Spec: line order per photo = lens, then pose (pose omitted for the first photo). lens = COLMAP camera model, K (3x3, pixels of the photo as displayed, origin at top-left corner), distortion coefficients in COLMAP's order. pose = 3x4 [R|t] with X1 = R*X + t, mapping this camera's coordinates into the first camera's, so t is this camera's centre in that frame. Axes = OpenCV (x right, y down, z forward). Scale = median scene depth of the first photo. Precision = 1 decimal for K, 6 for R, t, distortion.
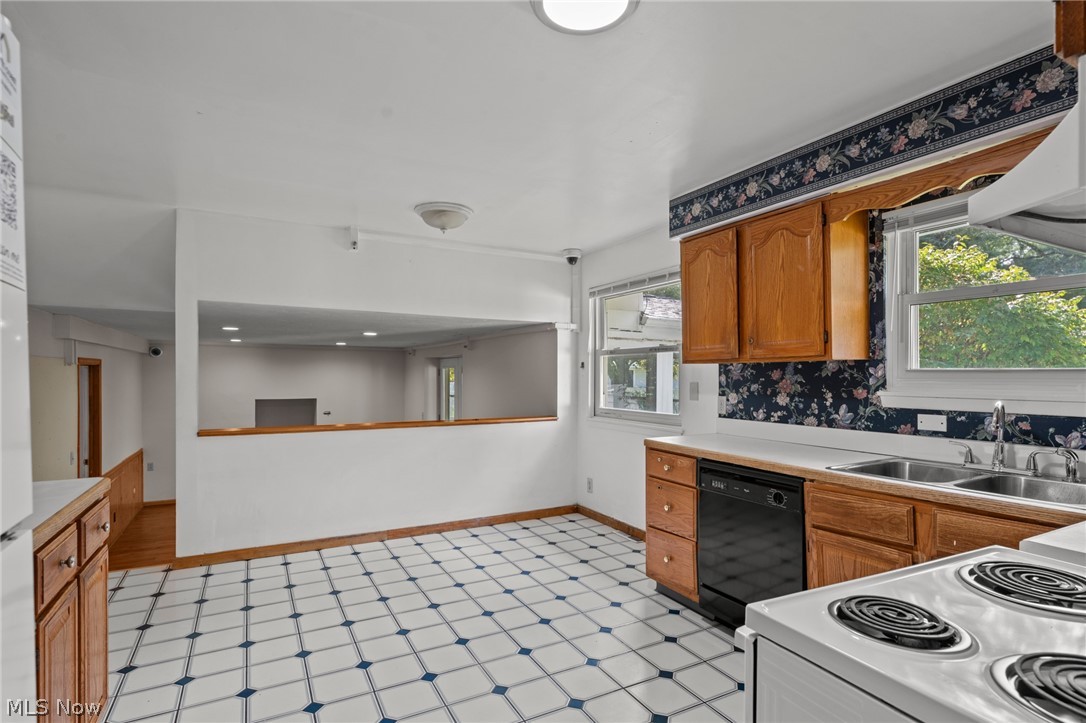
lens RADIAL K [[549.7, 0, 536.5], [0, 549.7, 370.0], [0, 0, 1]] dist [0.002884, 0.000182]
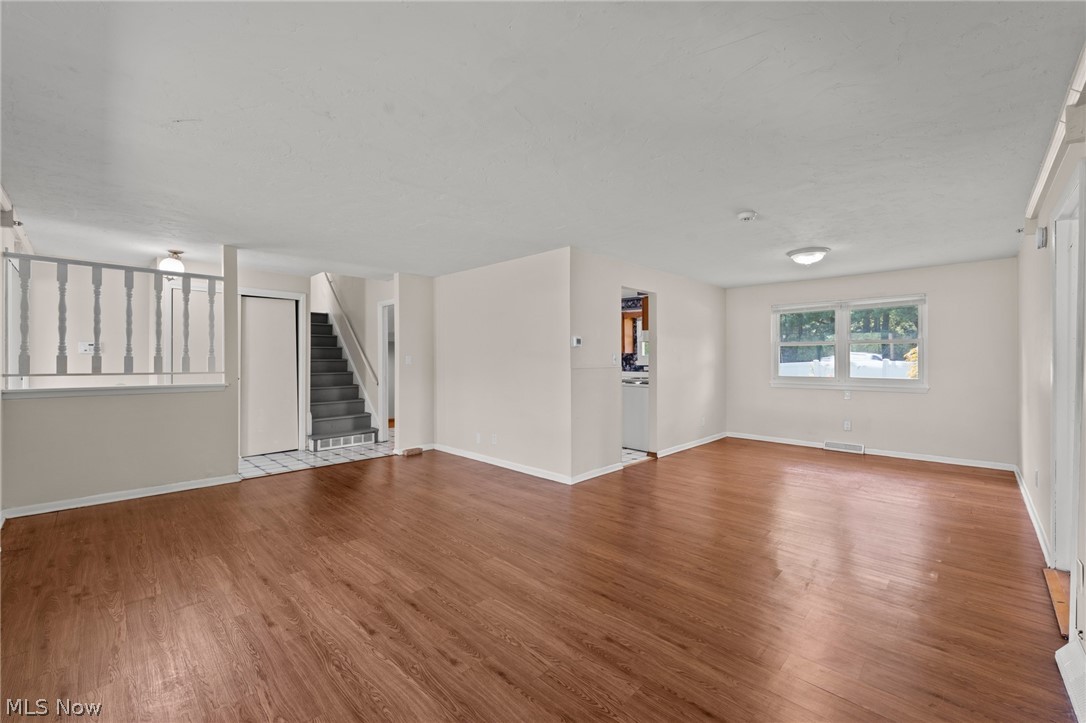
lens RADIAL K [[421.8, 0, 541.7], [0, 421.8, 358.5], [0, 0, 1]] dist [-0.002659, 0.000028]
pose [[0.956861, -0.003460, 0.290526, -0.913335], [0.001745, 0.999979, 0.006165, -0.000608], [-0.290541, -0.005392, 0.956847, -1.720033]]
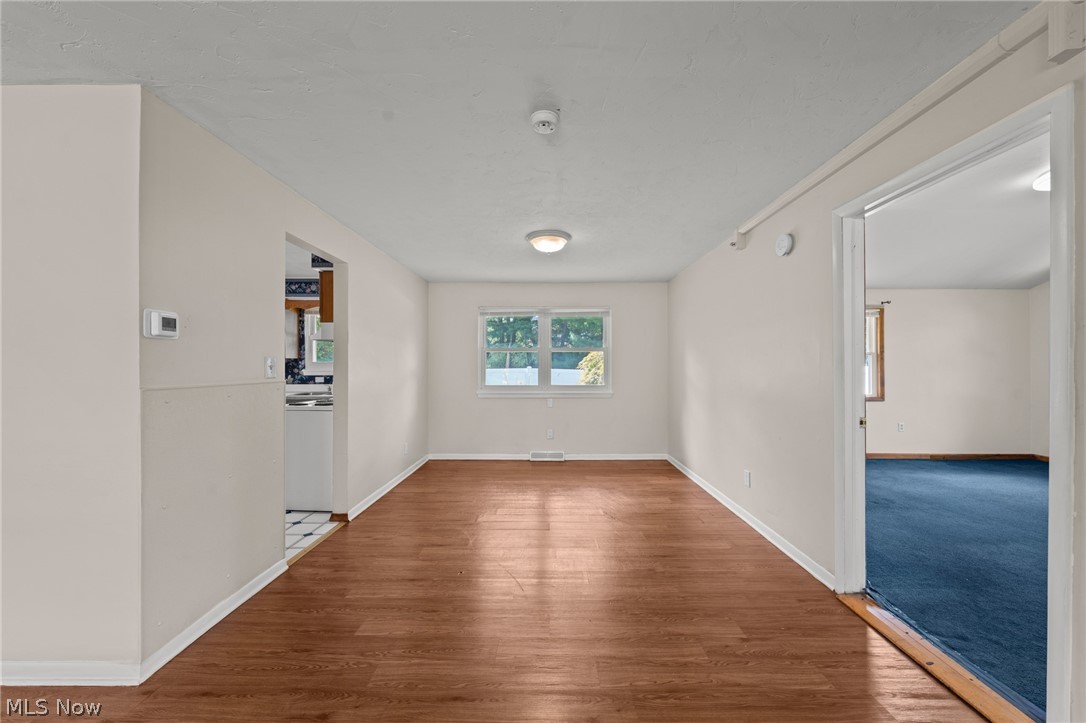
lens RADIAL K [[402.2, 0, 539.0], [0, 402.2, 363.8], [0, 0, 1]] dist [0.011147, -0.000224]
pose [[0.486231, 0.001915, 0.873828, -0.607151], [-0.003612, 0.999993, -0.000182, 0.004425], [-0.873823, -0.003068, 0.486235, -1.083715]]
